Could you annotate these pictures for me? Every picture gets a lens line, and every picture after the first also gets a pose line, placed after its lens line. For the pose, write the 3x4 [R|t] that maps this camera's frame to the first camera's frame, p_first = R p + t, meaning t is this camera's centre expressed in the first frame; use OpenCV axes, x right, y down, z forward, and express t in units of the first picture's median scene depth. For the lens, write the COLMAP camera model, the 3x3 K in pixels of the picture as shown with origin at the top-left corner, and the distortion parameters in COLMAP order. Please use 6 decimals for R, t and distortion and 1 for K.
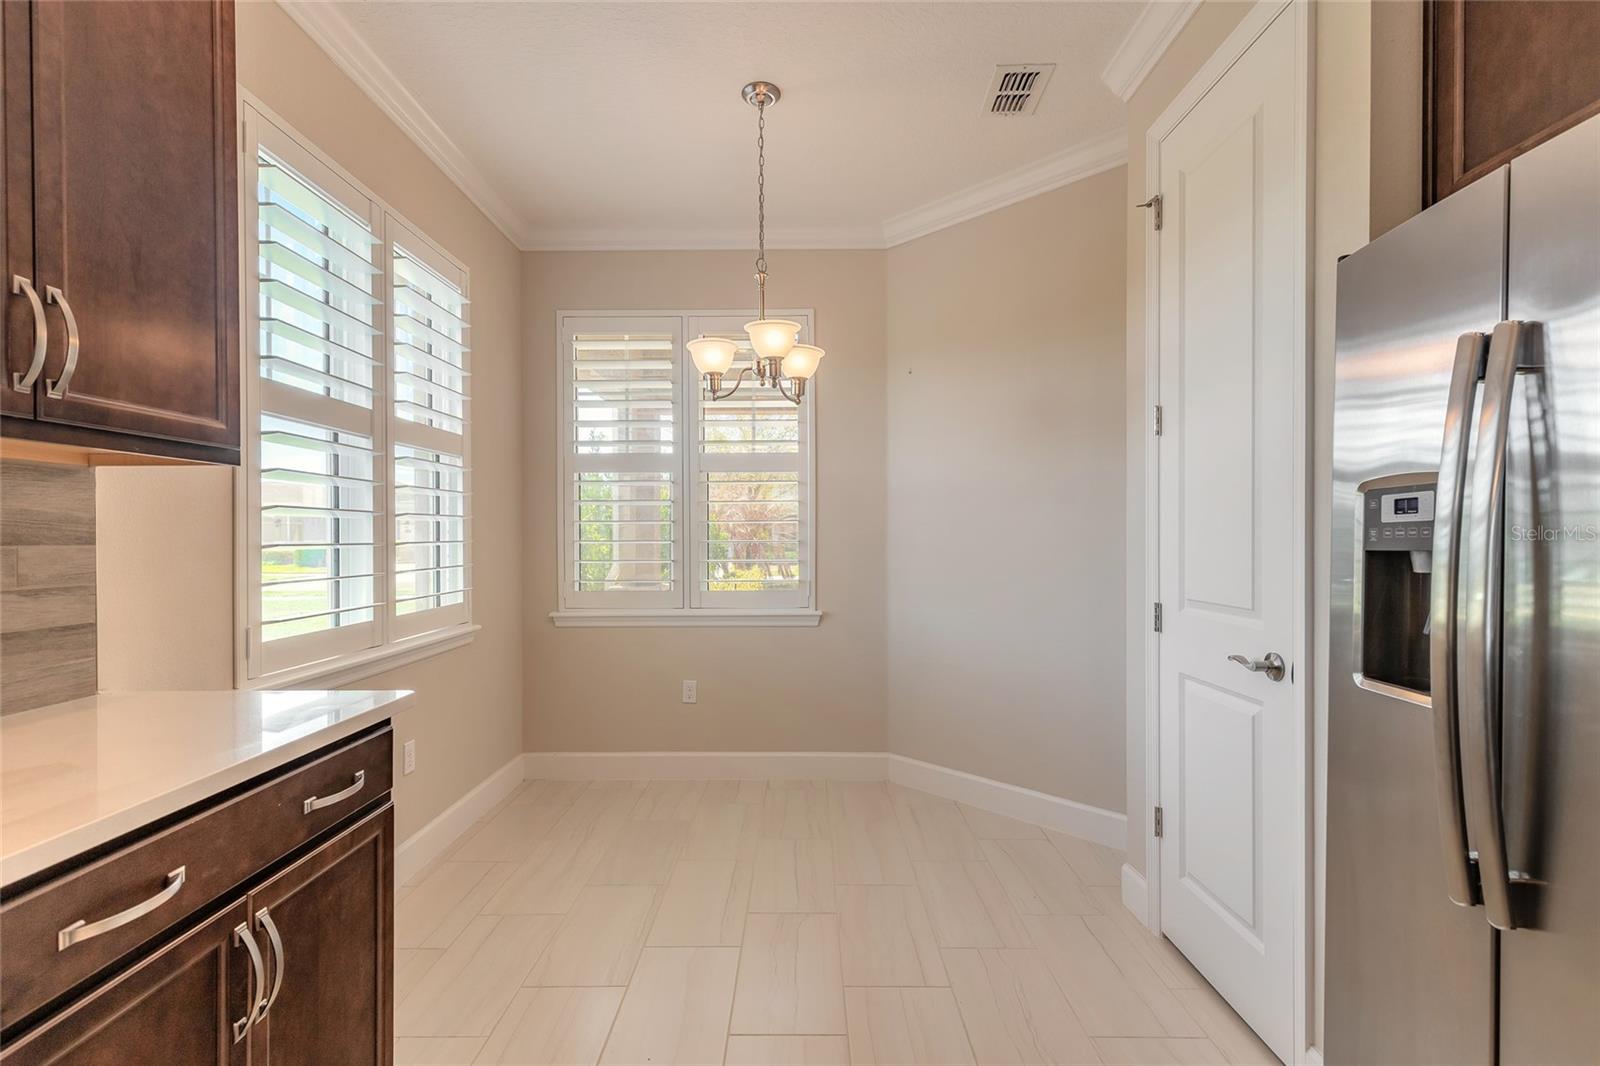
lens RADIAL K [[730.7, 0, 803.5], [0, 730.7, 539.6], [0, 0, 1]] dist [0.009352, -0.000368]
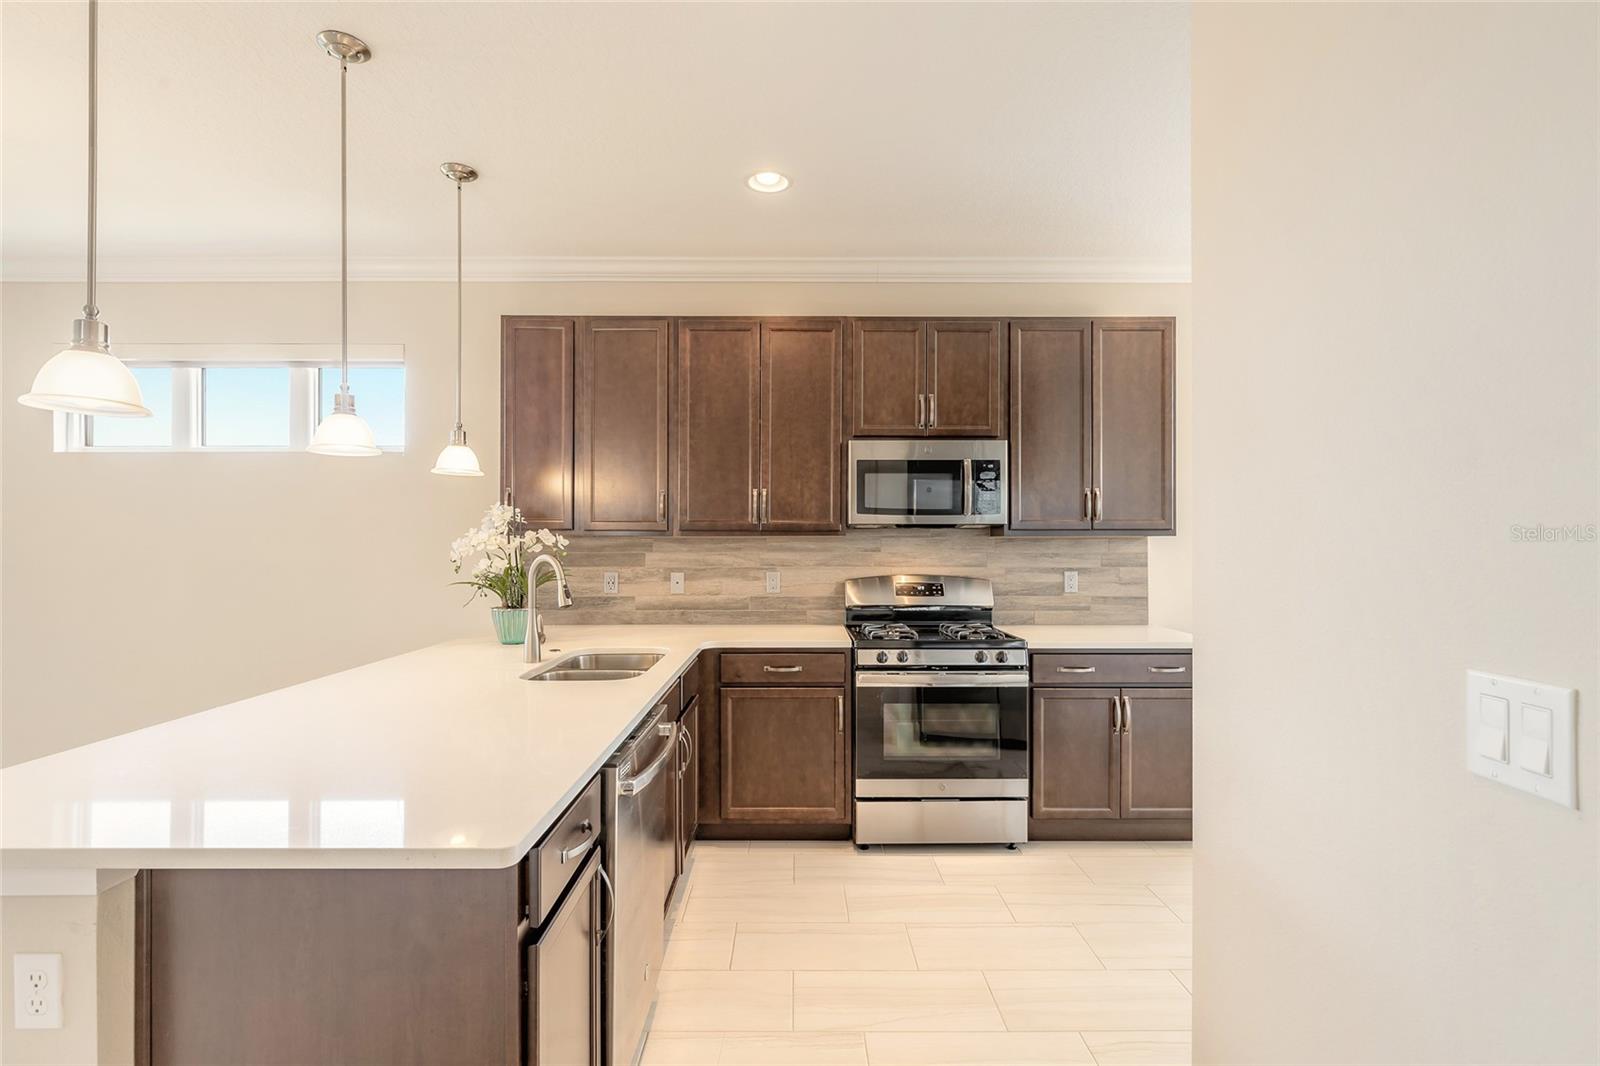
lens RADIAL K [[752.4, 0, 794.8], [0, 752.4, 537.8], [0, 0, 1]] dist [-0.003214, -0.000143]
pose [[-0.007207, -0.003630, -0.999967, 1.256515], [-0.004587, 0.999983, -0.003597, -0.058864], [0.999964, 0.004561, -0.007224, -0.160374]]
